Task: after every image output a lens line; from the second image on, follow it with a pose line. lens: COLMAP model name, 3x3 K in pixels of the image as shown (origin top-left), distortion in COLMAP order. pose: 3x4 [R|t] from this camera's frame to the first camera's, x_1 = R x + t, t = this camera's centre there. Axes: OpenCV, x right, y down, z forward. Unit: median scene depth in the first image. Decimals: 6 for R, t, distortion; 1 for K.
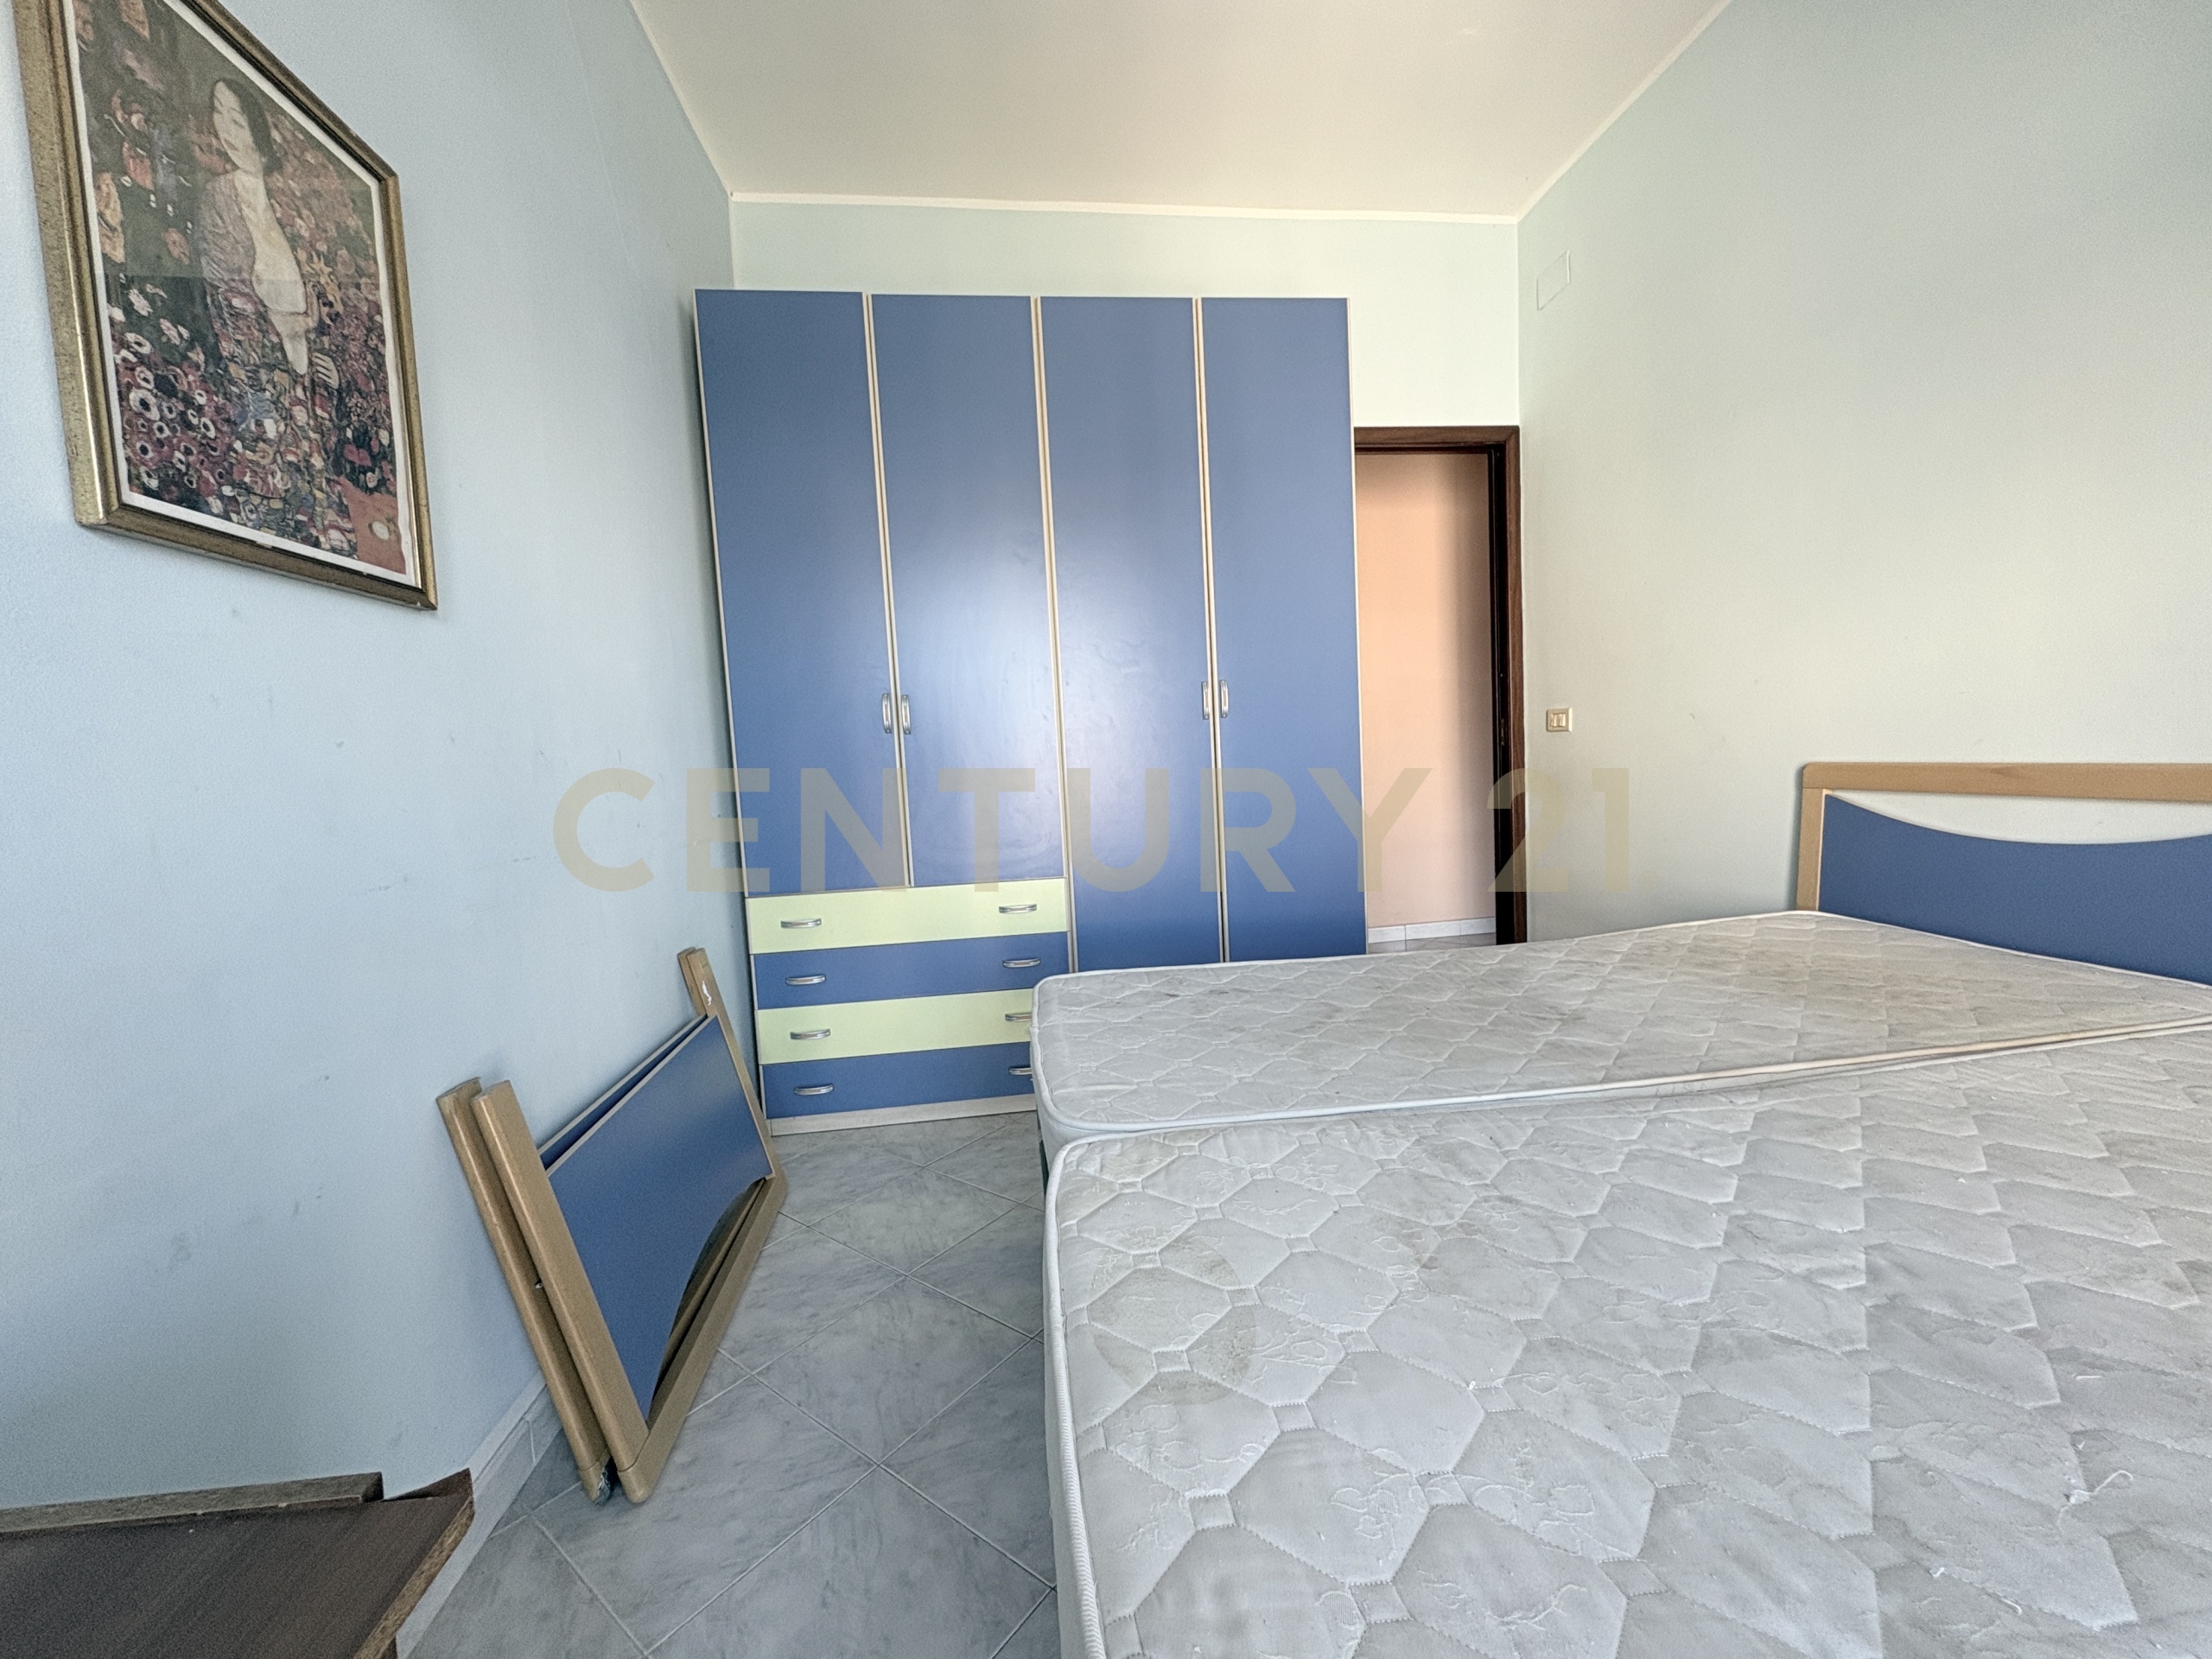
lens RADIAL K [[879.4, 0, 1106.0], [0, 879.4, 829.5], [0, 0, 1]] dist [-0.000861, -0.000366]
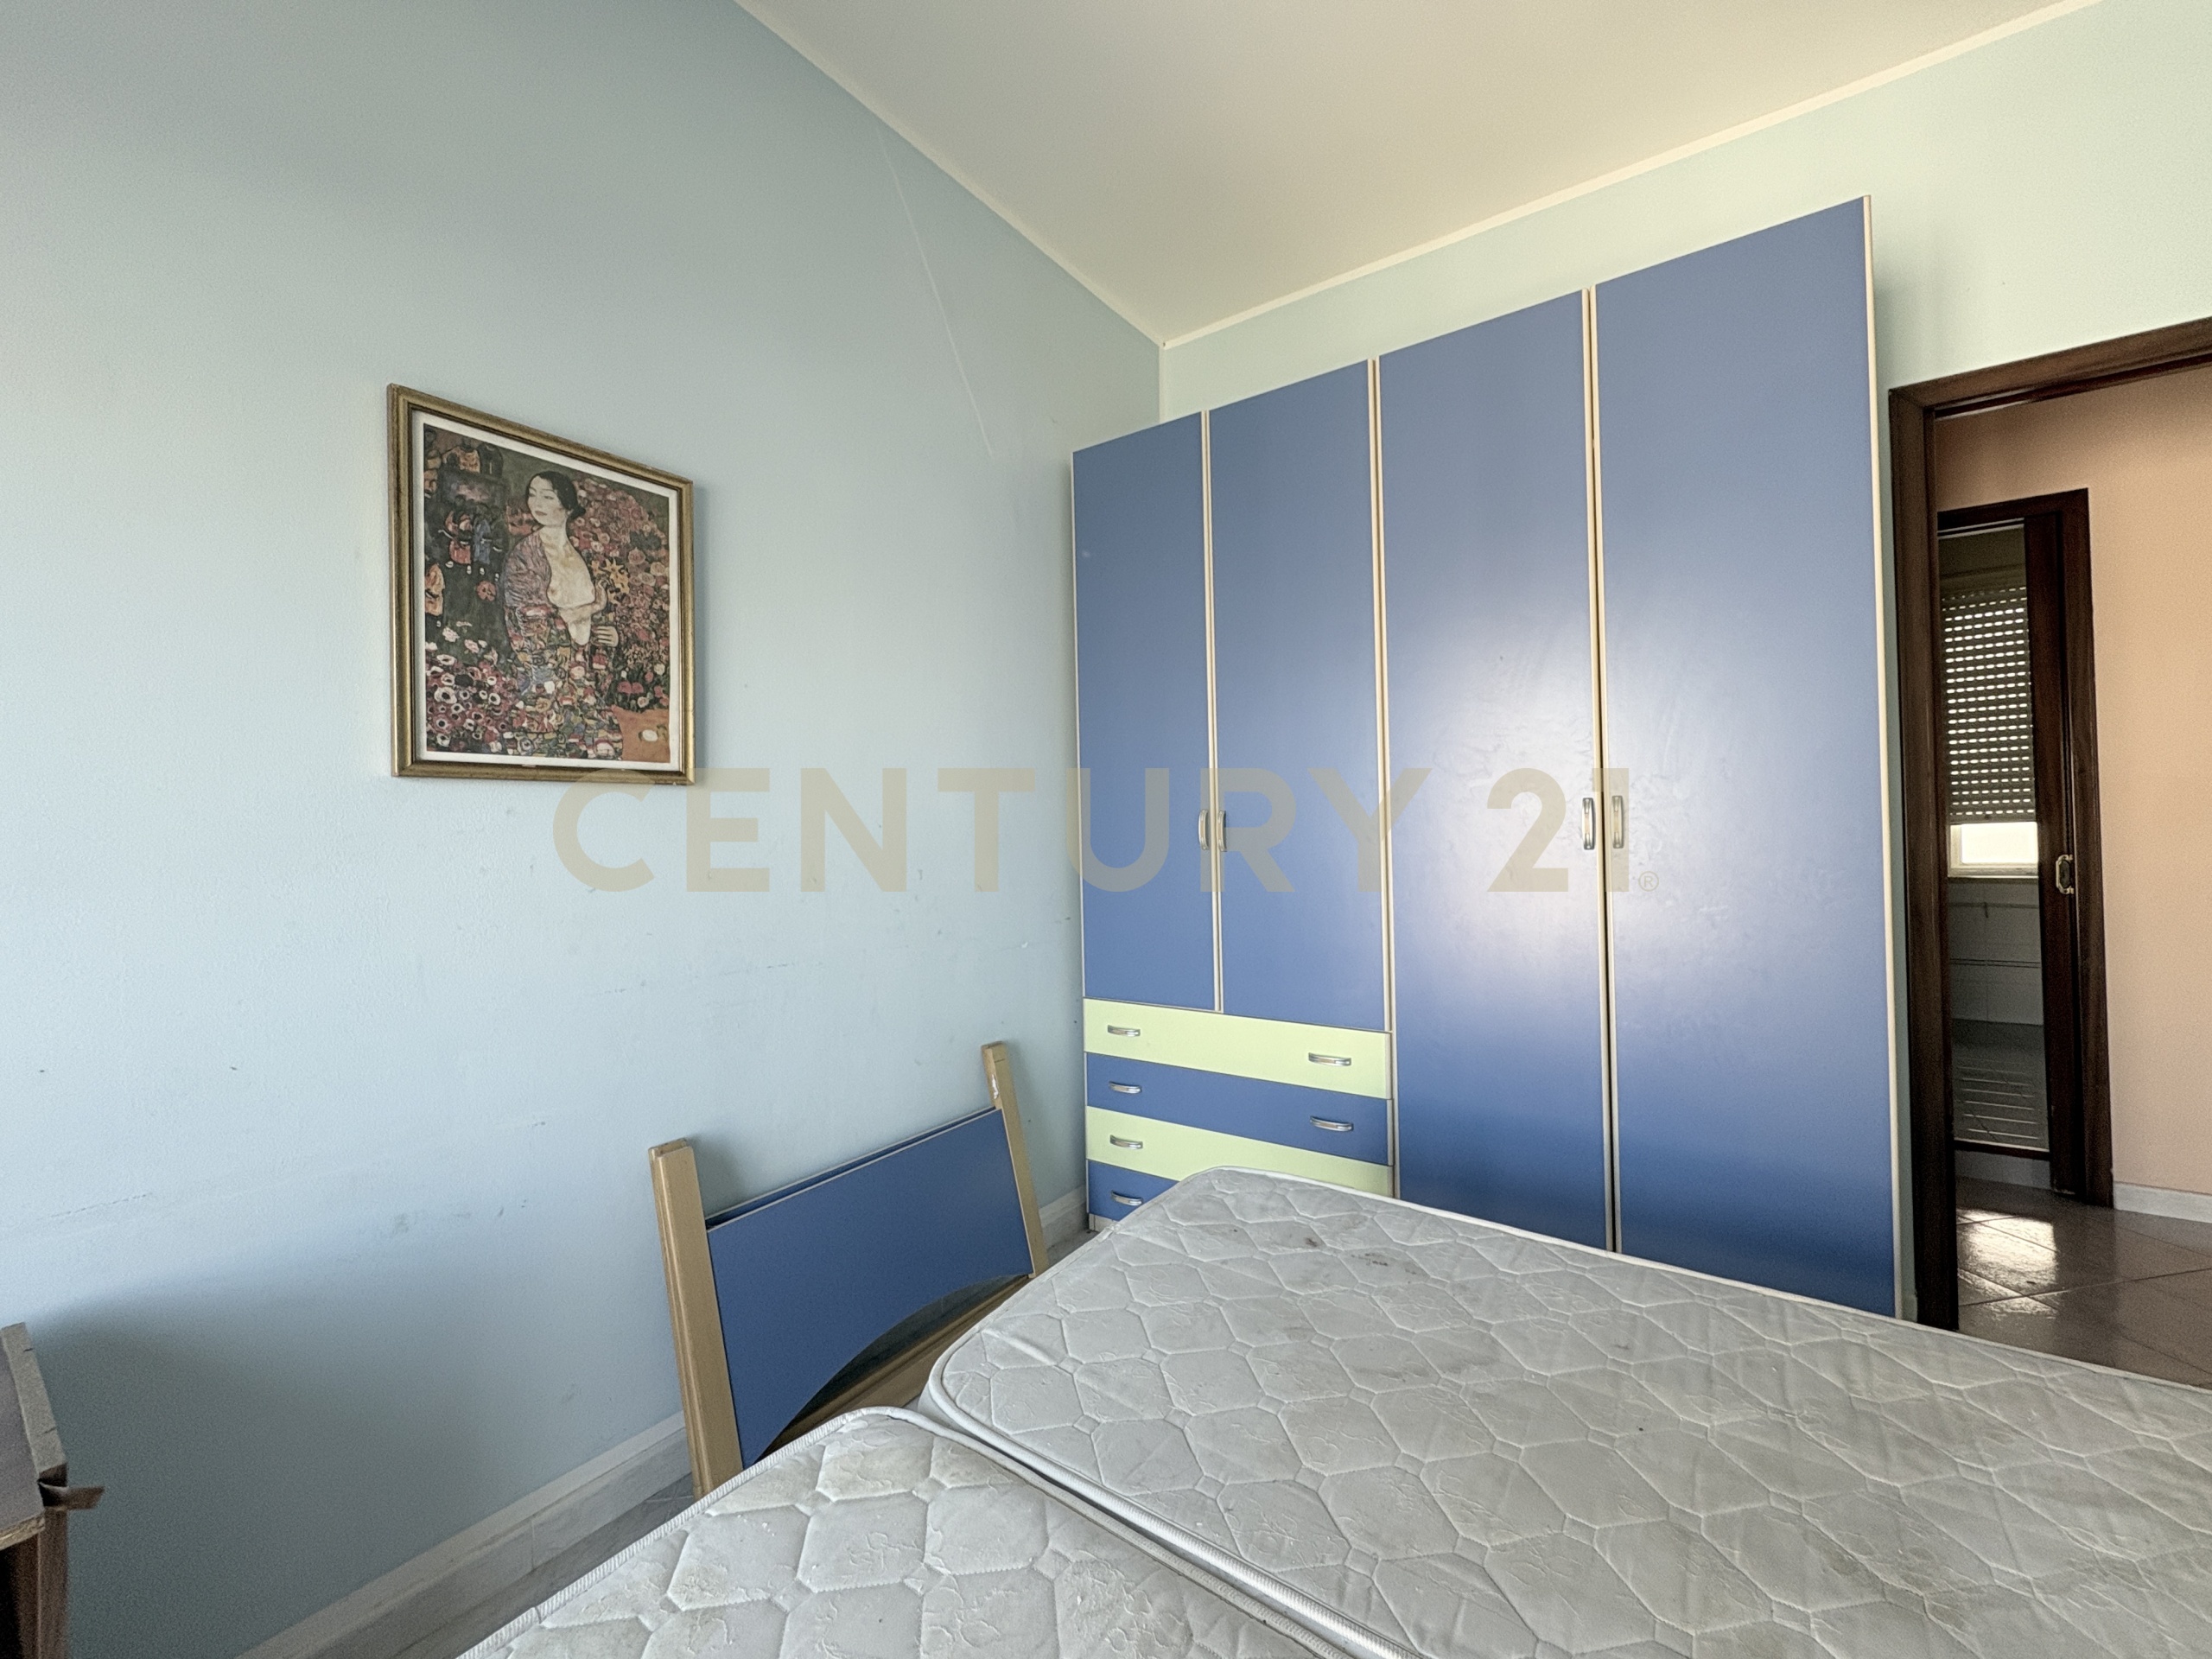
lens RADIAL K [[882.7, 0, 1106.0], [0, 882.7, 829.5], [0, 0, 1]] dist [0.000525, -0.000168]
pose [[0.744313, 0.033841, -0.666973, 0.759375], [-0.074381, 0.996702, -0.032435, -0.223440], [0.663675, 0.073752, 0.744376, 0.497624]]
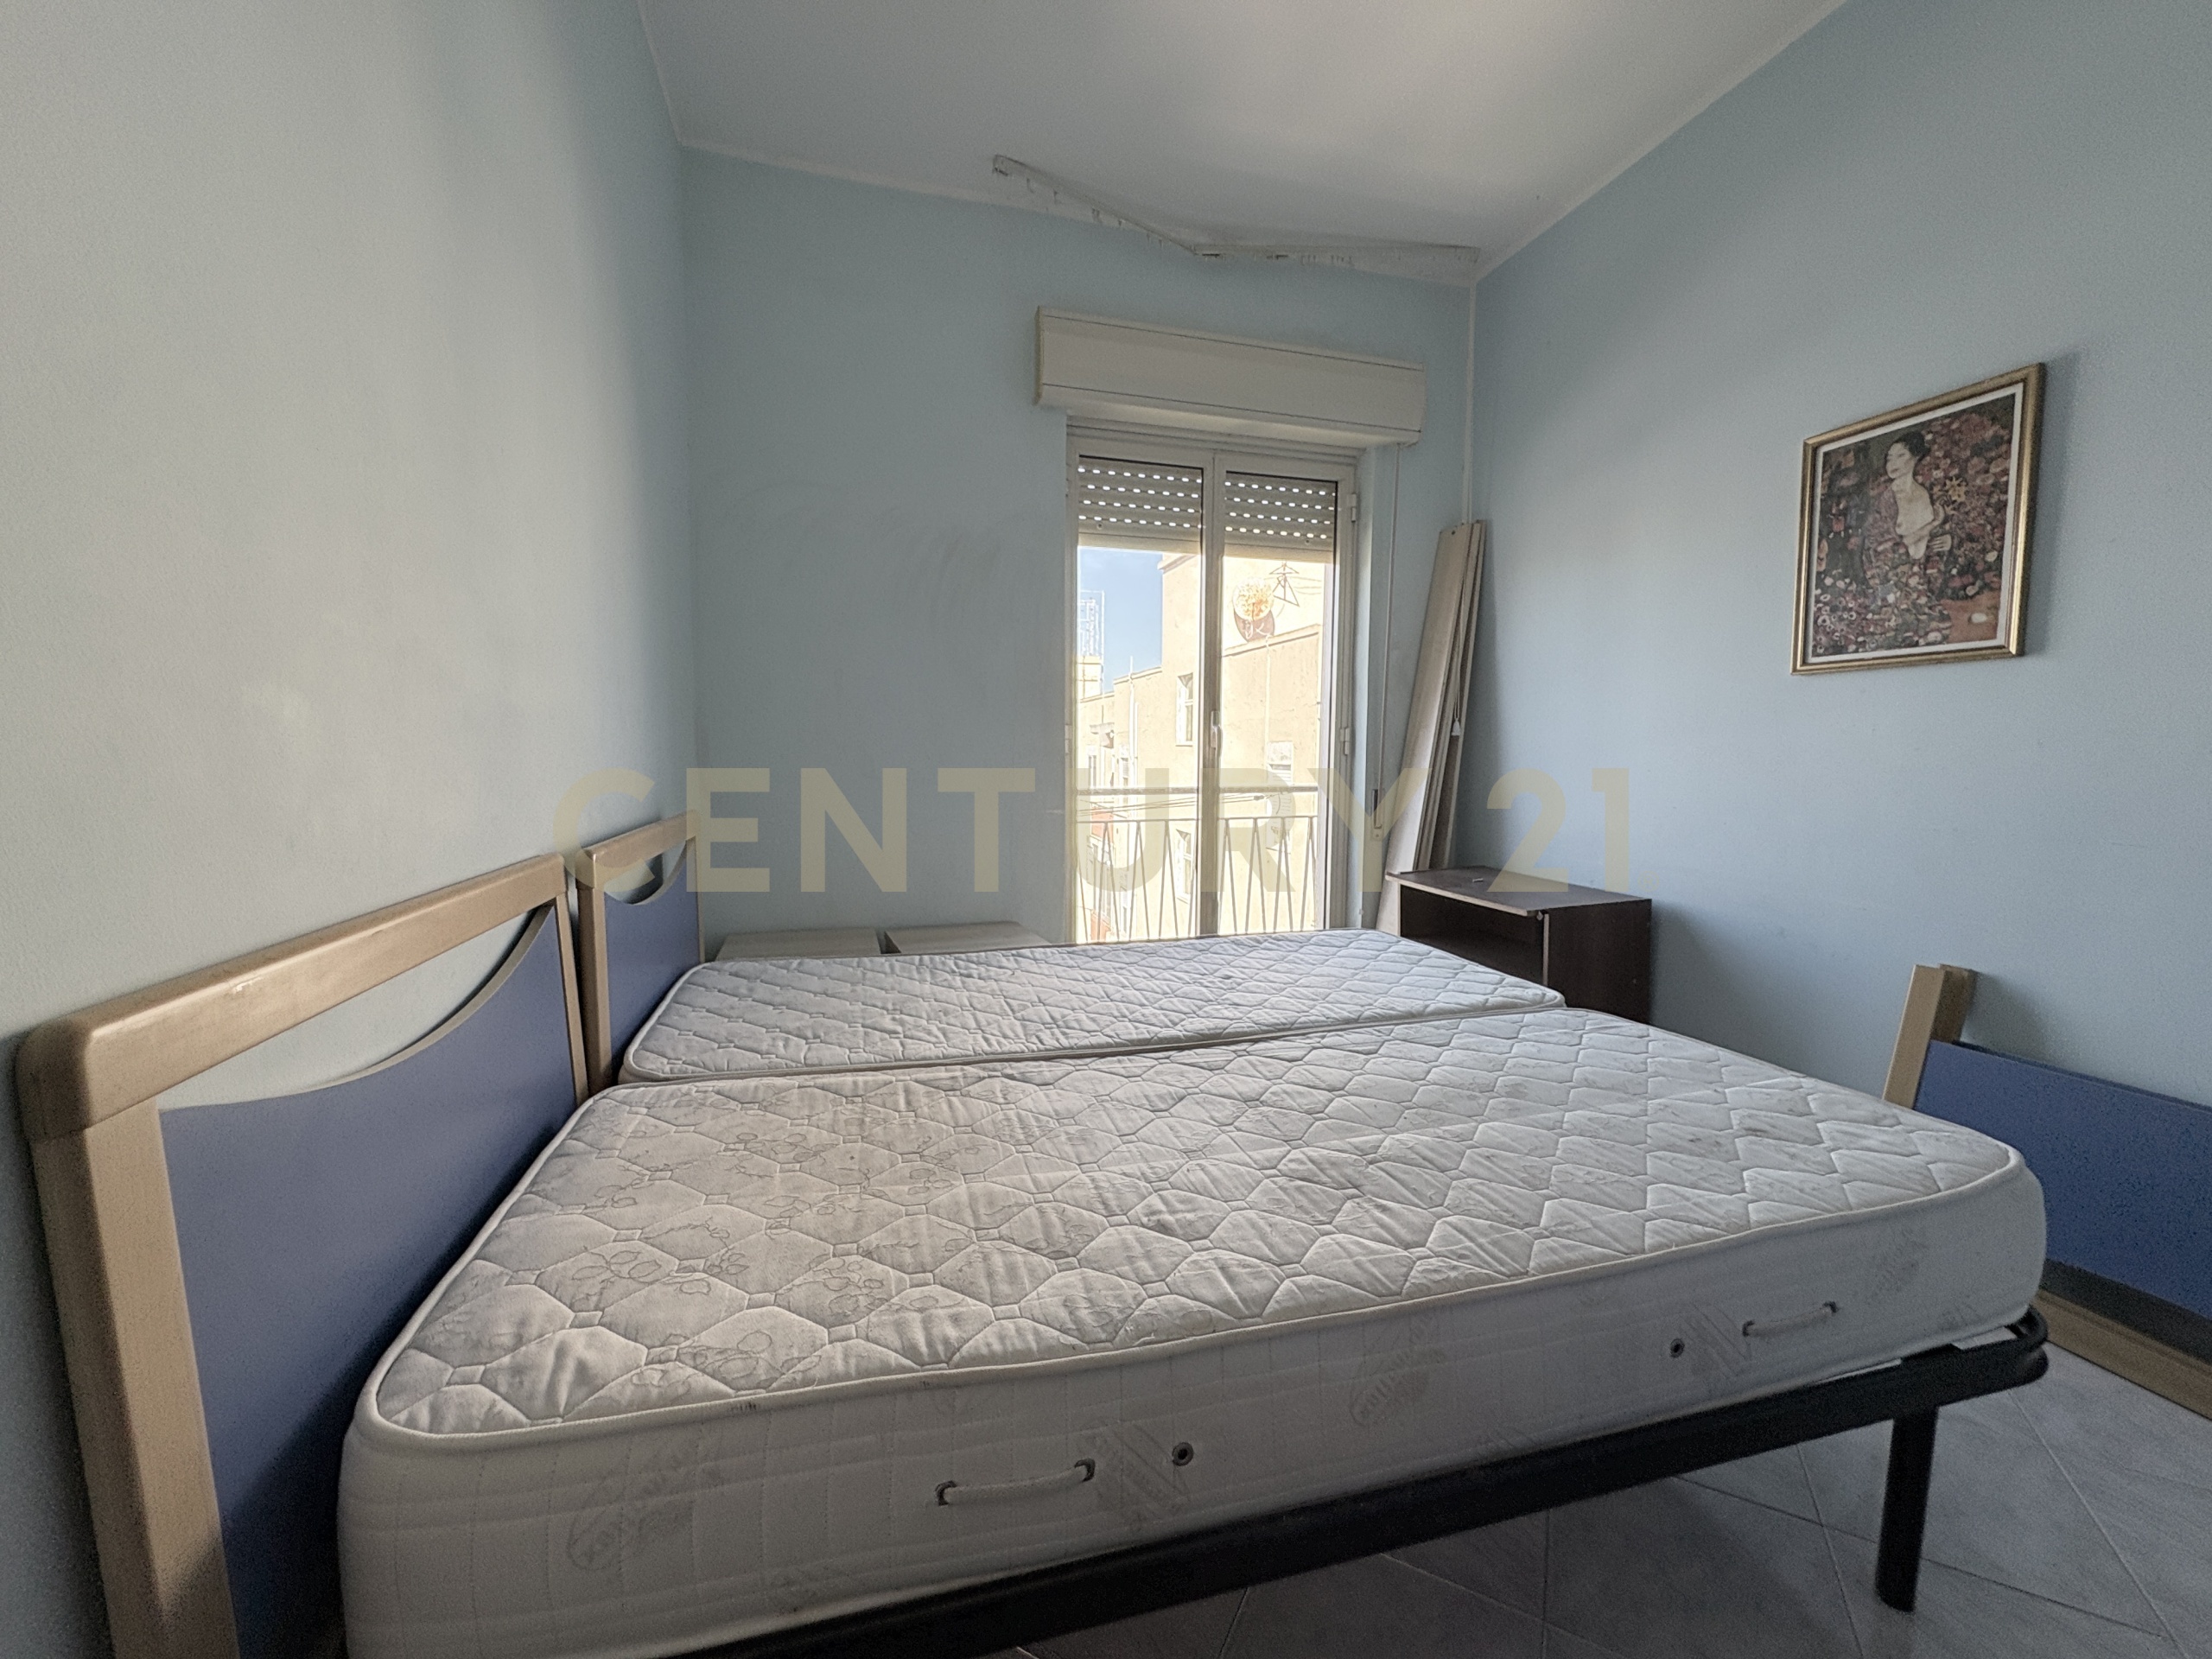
lens RADIAL K [[877.5, 0, 1110.0], [0, 877.5, 824.0], [0, 0, 1]] dist [-0.001867, -0.000298]
pose [[-0.987188, 0.061101, -0.147401, 1.167138], [0.034439, 0.983596, 0.177069, -0.346366], [0.155802, 0.169724, -0.973098, 2.705796]]
